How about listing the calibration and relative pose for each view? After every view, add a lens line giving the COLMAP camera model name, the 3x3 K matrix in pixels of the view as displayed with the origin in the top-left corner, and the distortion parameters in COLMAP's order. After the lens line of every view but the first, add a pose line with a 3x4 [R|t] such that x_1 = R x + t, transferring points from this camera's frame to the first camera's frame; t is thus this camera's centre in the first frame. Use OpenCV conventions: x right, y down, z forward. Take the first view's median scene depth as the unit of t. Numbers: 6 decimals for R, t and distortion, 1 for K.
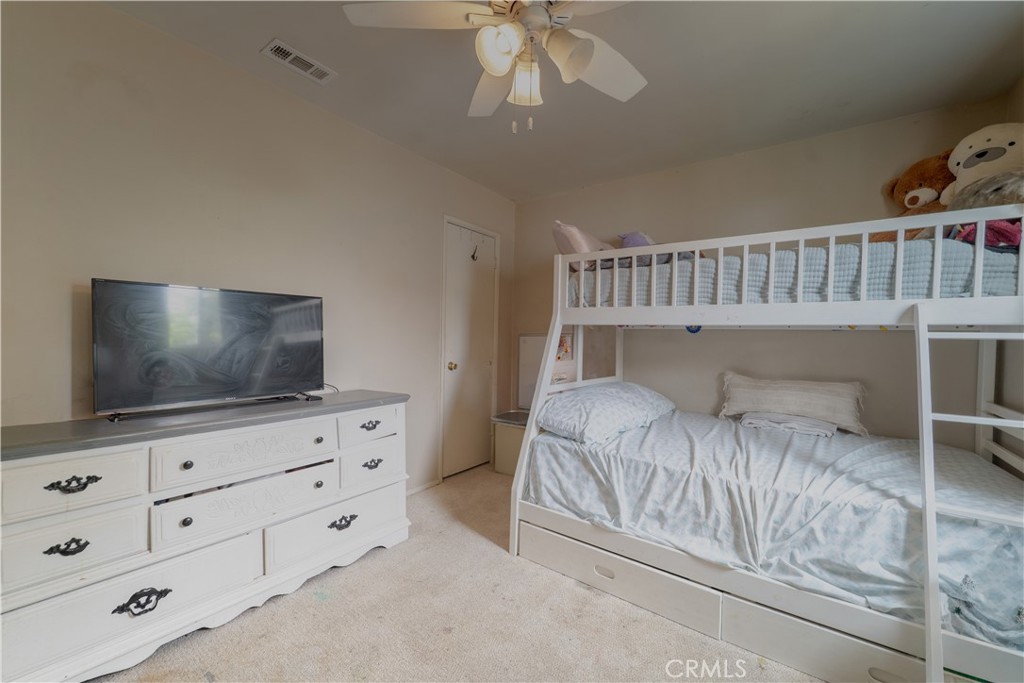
lens RADIAL K [[410.3, 0, 507.6], [0, 410.3, 343.7], [0, 0, 1]] dist [-0.000092, -0.000814]
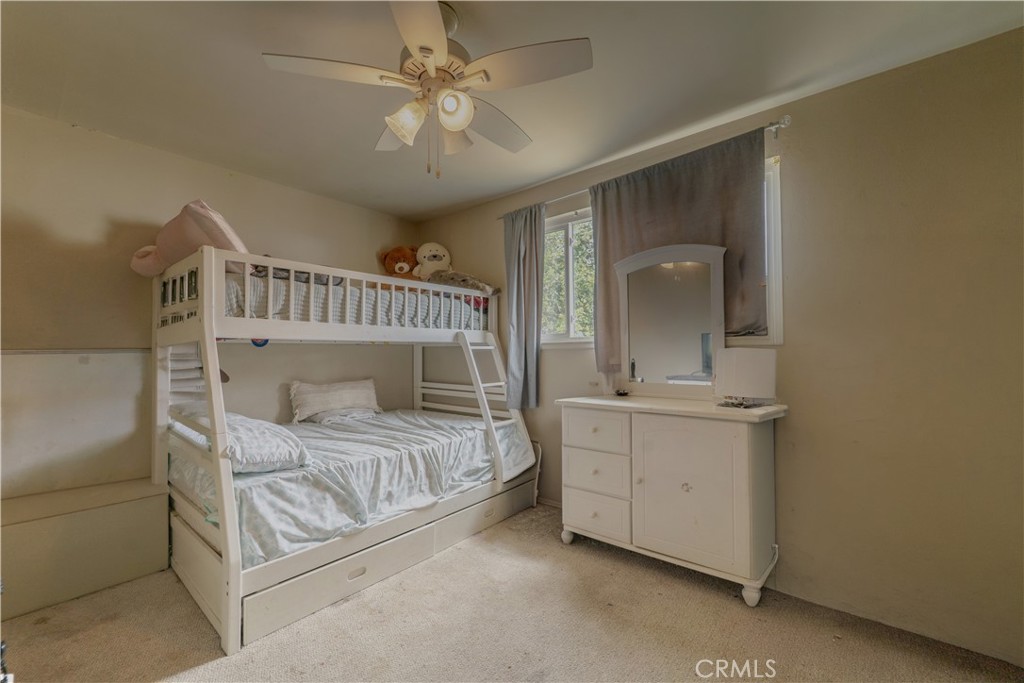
lens RADIAL K [[410.3, 0, 507.6], [0, 410.3, 343.7], [0, 0, 1]] dist [-0.000092, -0.000814]
pose [[0.057444, -0.000726, 0.998348, -0.739481], [0.025238, 0.999681, -0.000725, -0.025157], [-0.998030, 0.025238, 0.057444, 0.493436]]
